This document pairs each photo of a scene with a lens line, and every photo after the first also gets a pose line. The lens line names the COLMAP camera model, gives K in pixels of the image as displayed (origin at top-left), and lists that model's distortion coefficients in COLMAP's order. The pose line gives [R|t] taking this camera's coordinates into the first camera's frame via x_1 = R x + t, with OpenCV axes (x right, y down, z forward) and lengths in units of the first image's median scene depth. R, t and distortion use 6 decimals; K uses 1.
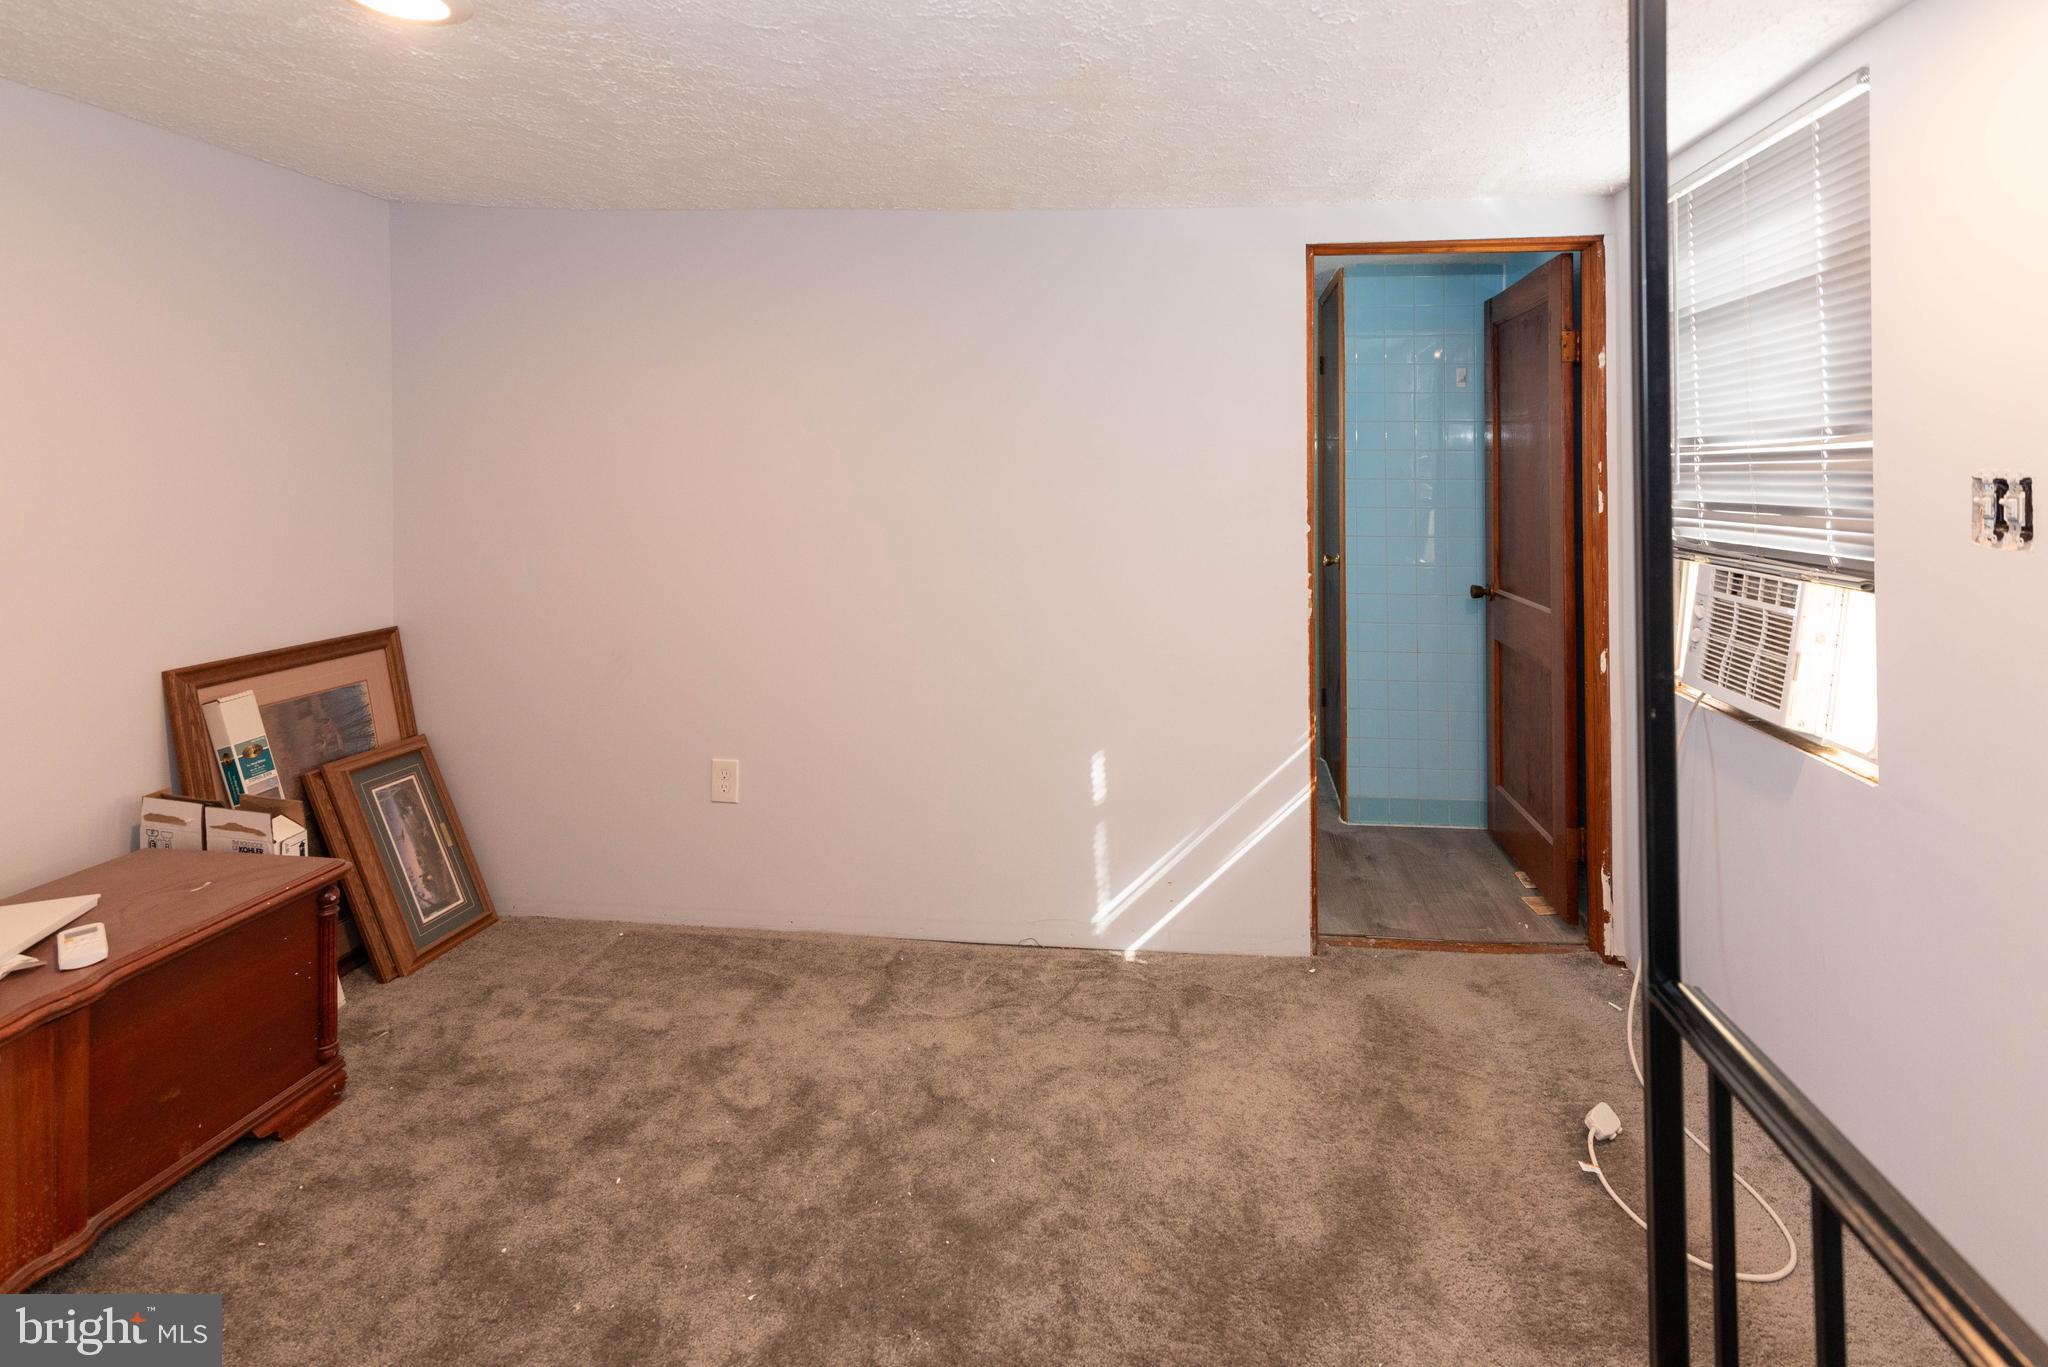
lens RADIAL K [[939.3, 0, 1024.0], [0, 939.3, 683.5], [0, 0, 1]] dist [0.004425, -0.000095]
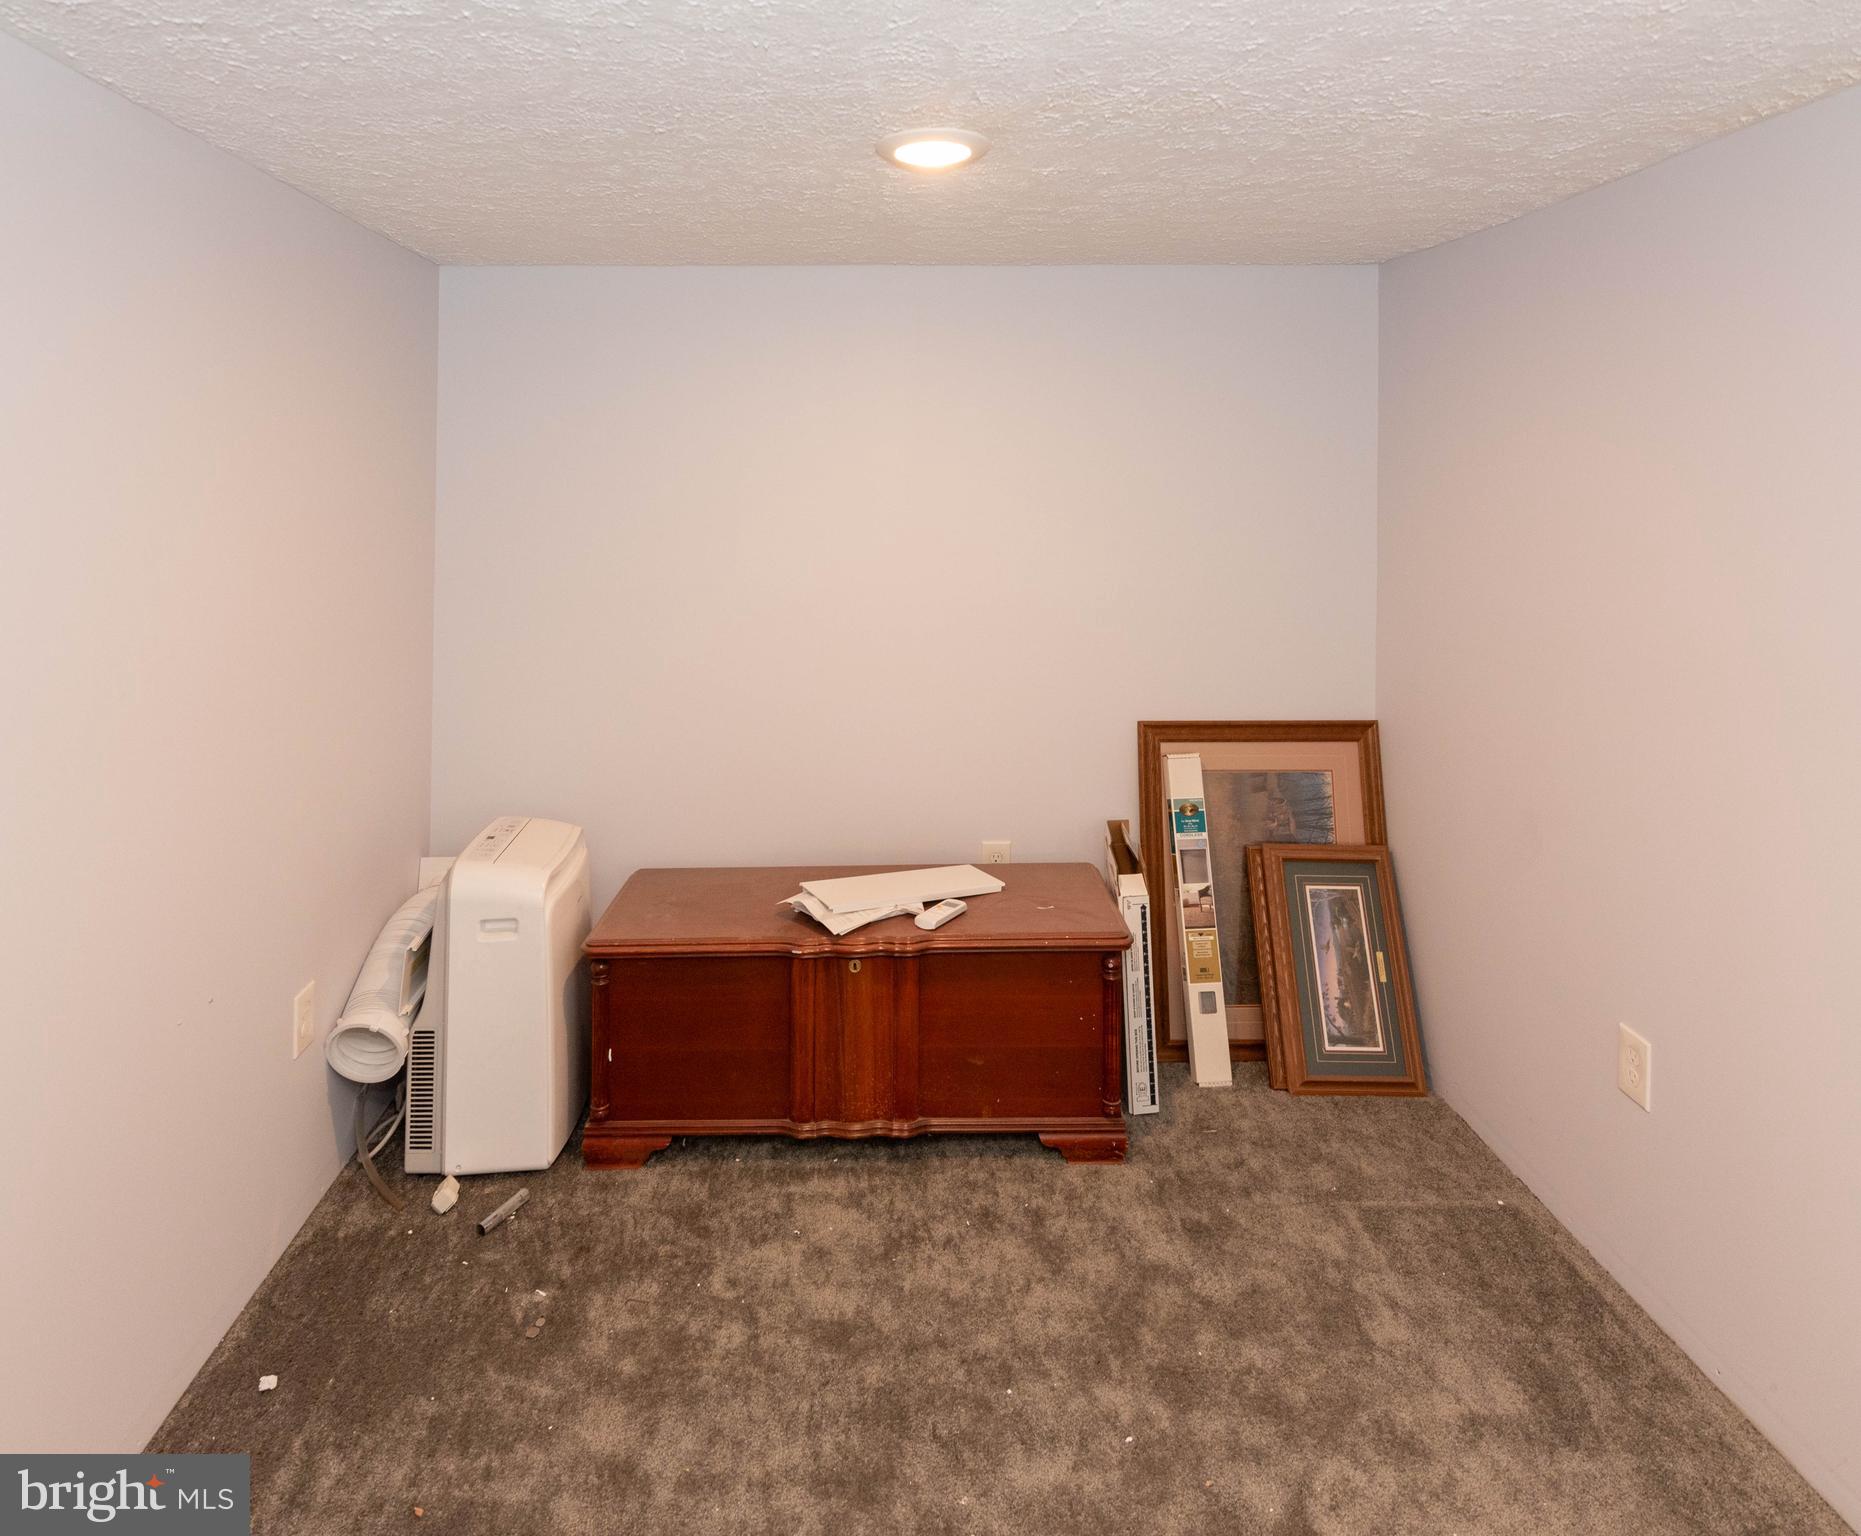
lens RADIAL K [[1104.7, 0, 930.5], [0, 1104.7, 651.4], [0, 0, 1]] dist [0.002661, 0.000206]
pose [[0.191087, 0.129273, -0.973023, 0.313338], [-0.217819, 0.972159, 0.086382, -0.145912], [0.957100, 0.195437, 0.213925, 0.425554]]
